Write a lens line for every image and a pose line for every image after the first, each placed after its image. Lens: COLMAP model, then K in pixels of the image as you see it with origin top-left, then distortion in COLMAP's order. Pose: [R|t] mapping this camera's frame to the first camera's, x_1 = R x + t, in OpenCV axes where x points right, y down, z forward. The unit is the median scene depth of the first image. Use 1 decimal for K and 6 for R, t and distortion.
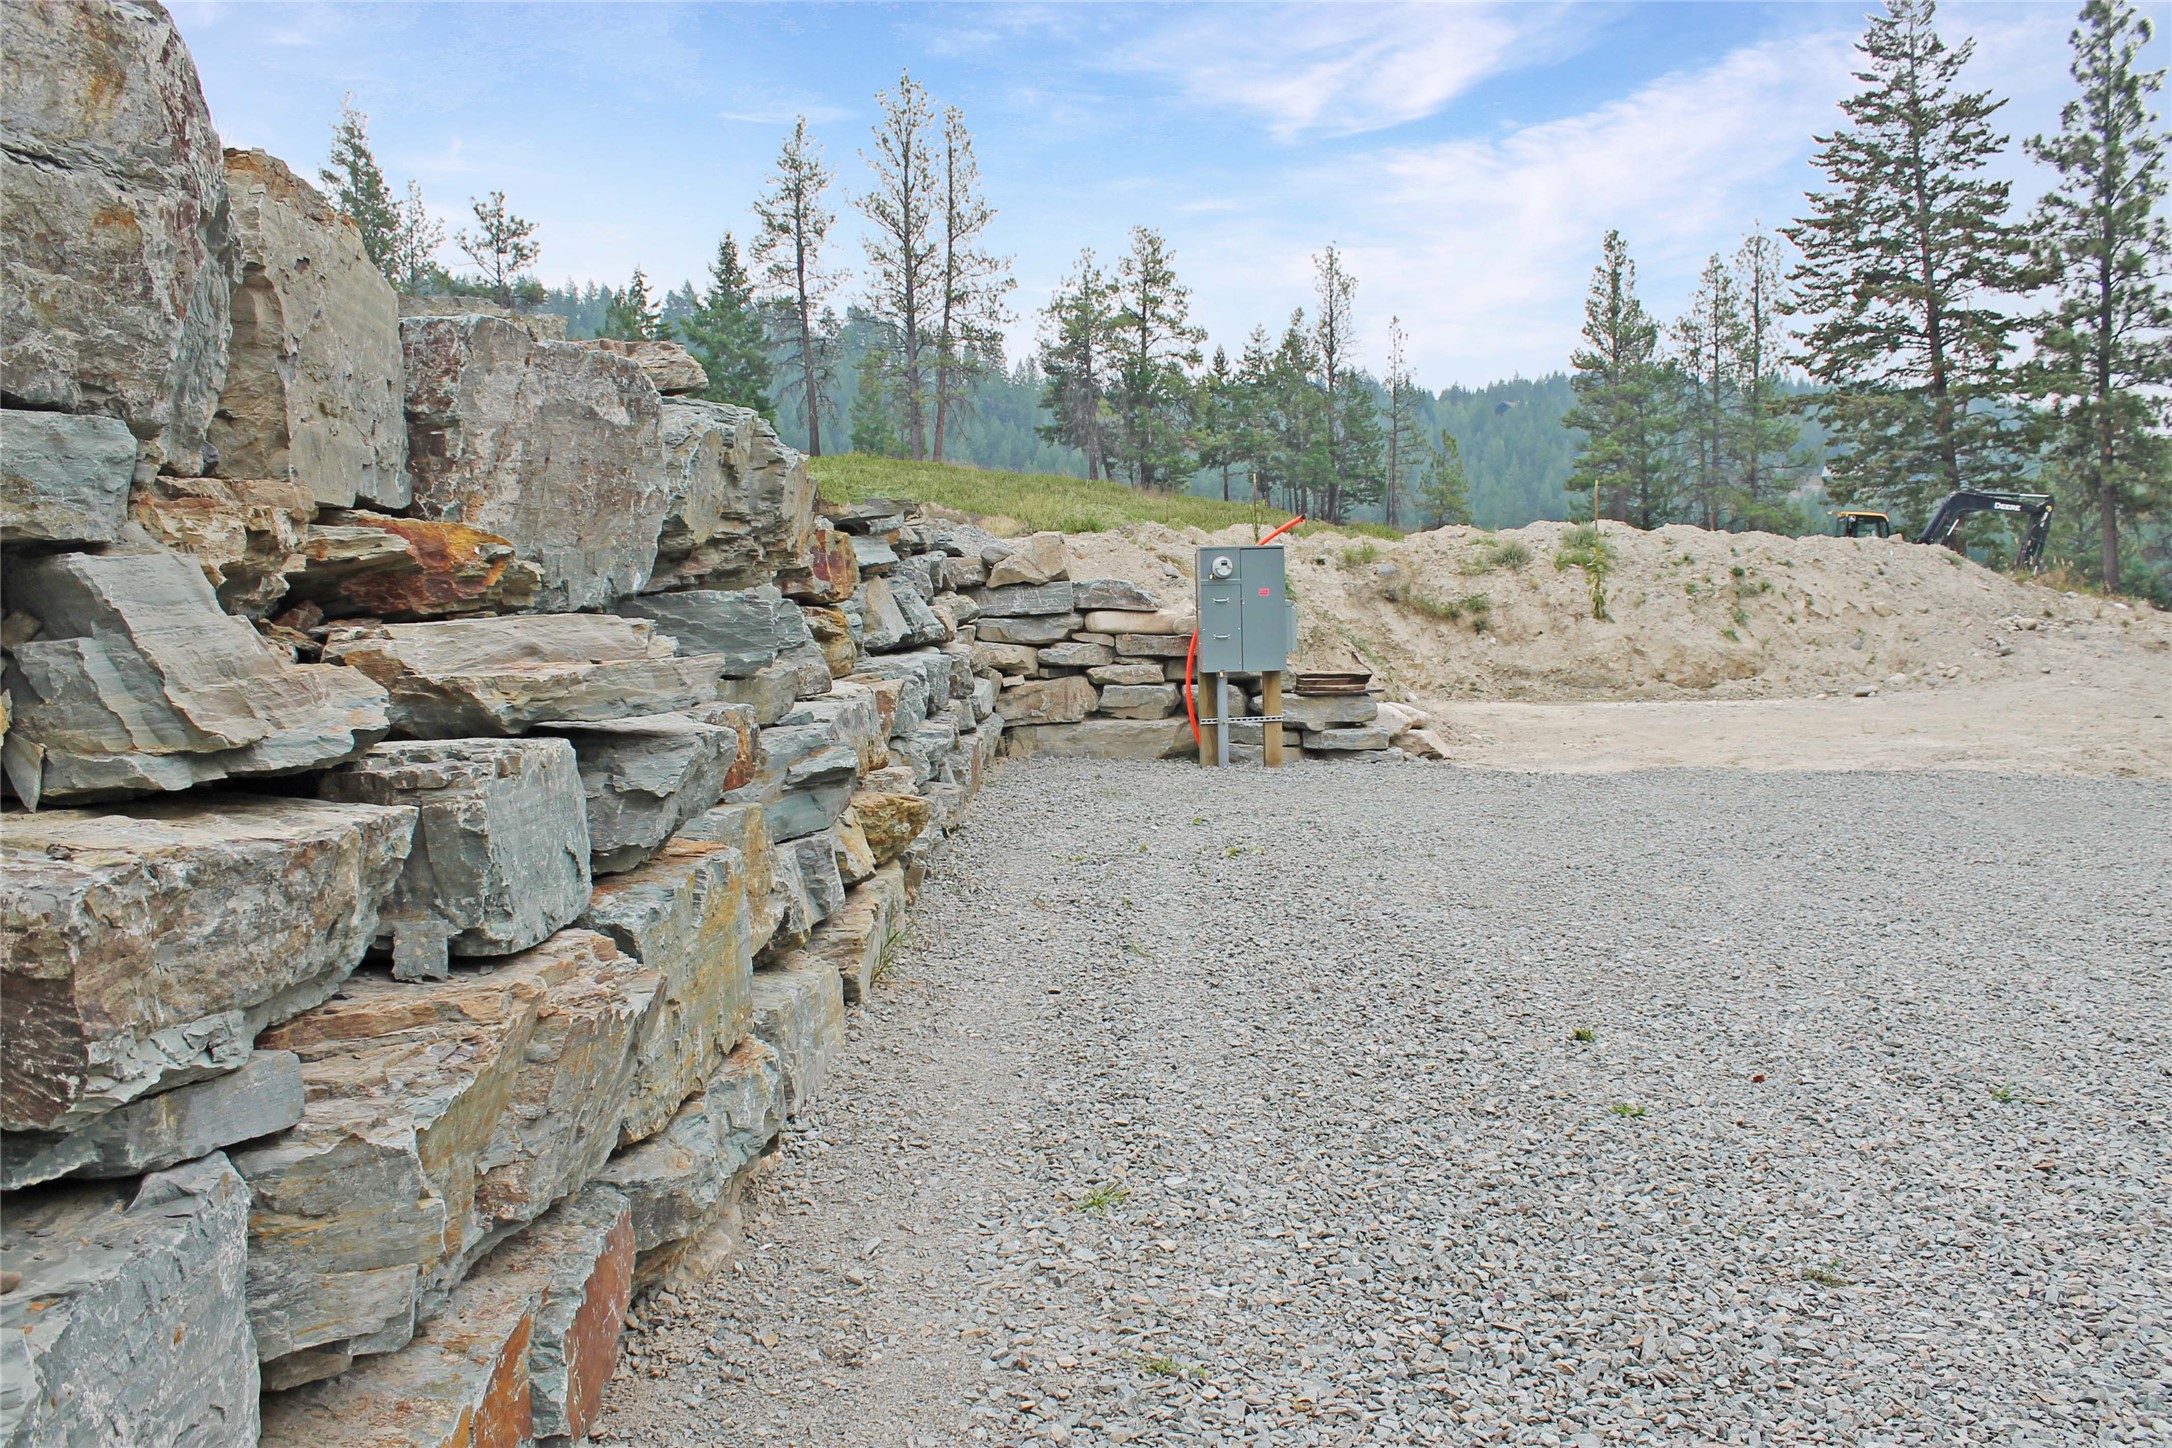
lens RADIAL K [[1834.5, 0, 1085.7], [0, 1834.5, 744.9], [0, 0, 1]] dist [-0.171592, 0.153138]
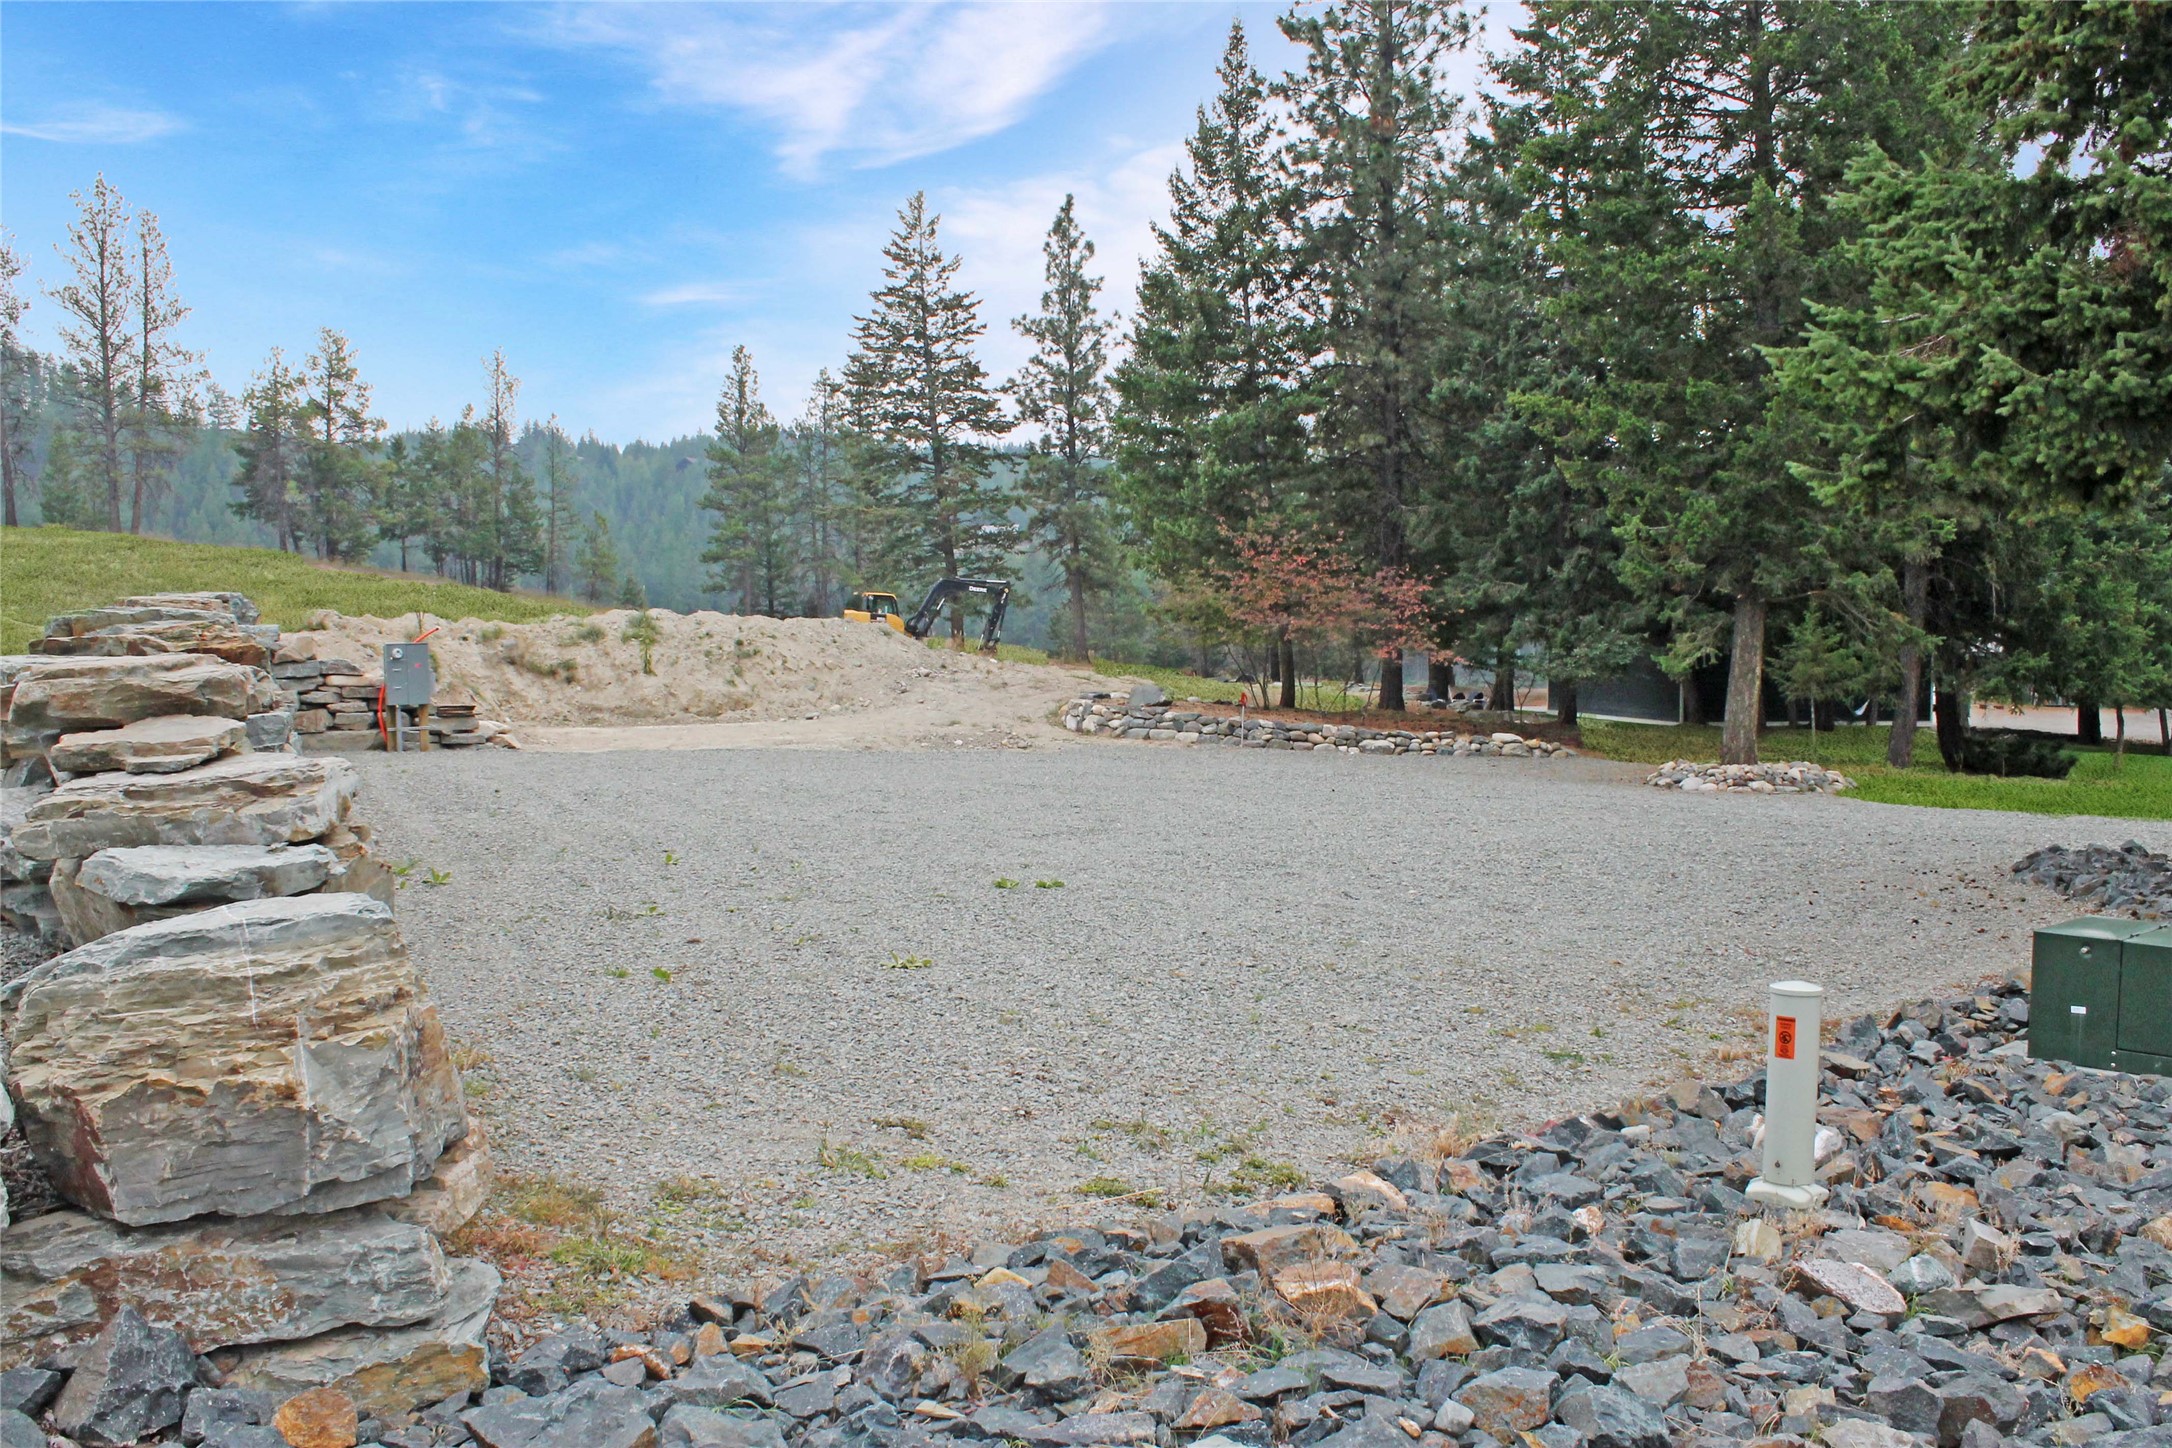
lens RADIAL K [[1836.1, 0, 1106.2], [0, 1836.1, 753.6], [0, 0, 1]] dist [-0.187000, 0.159347]
pose [[0.901522, -0.022983, 0.432122, -0.022051], [0.032767, 0.999347, -0.015209, 0.020372], [-0.431491, 0.027871, 0.901687, -0.327480]]
